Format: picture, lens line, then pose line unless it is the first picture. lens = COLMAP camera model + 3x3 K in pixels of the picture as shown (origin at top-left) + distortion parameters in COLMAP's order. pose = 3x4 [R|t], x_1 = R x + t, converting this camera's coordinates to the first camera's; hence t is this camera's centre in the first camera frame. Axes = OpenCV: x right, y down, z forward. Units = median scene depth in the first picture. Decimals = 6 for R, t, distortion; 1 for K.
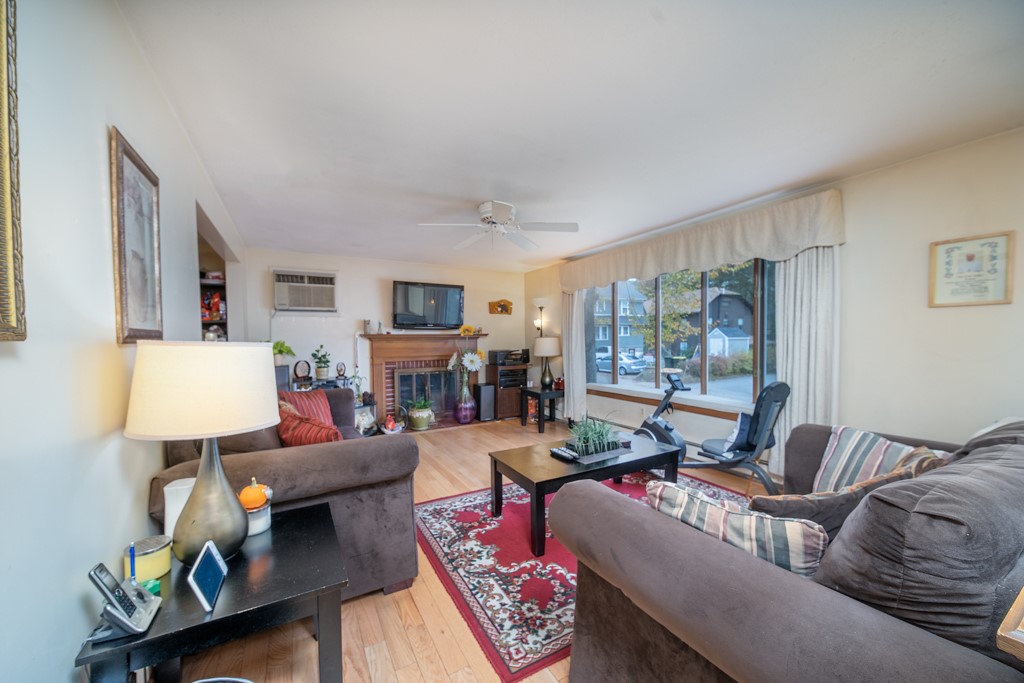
lens RADIAL K [[375.5, 0, 509.7], [0, 375.5, 349.9], [0, 0, 1]] dist [0.000502, -0.000222]
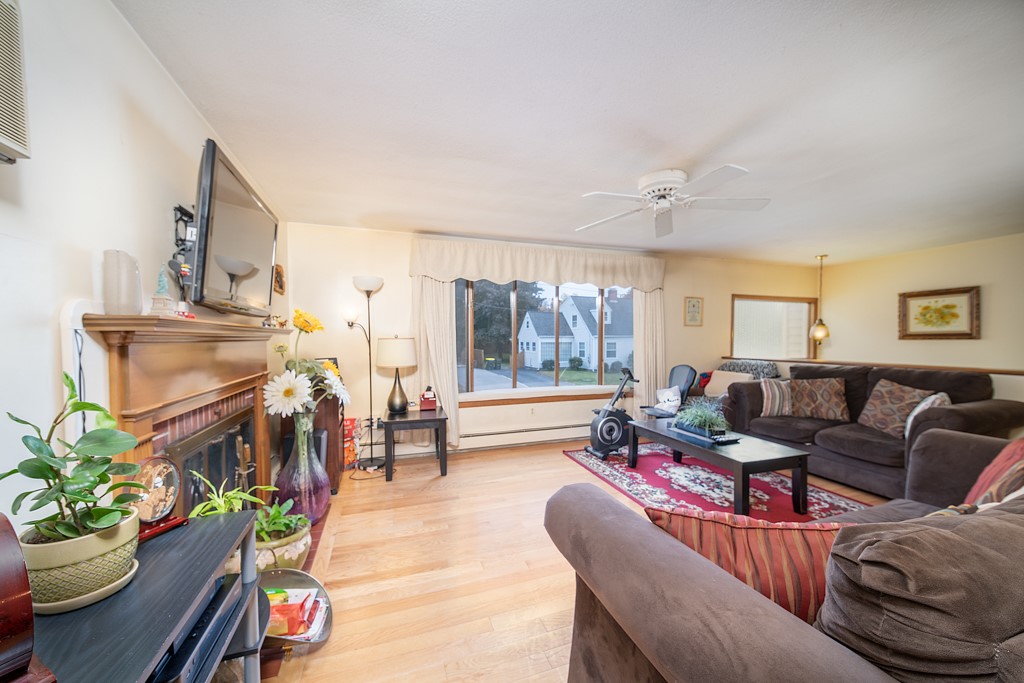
lens RADIAL K [[375.5, 0, 509.7], [0, 375.5, 349.9], [0, 0, 1]] dist [0.000502, -0.000222]
pose [[0.192843, -0.023219, 0.980955, -0.825250], [0.028121, 0.999440, 0.018128, -0.028838], [-0.980827, 0.024090, 0.193388, 1.065279]]
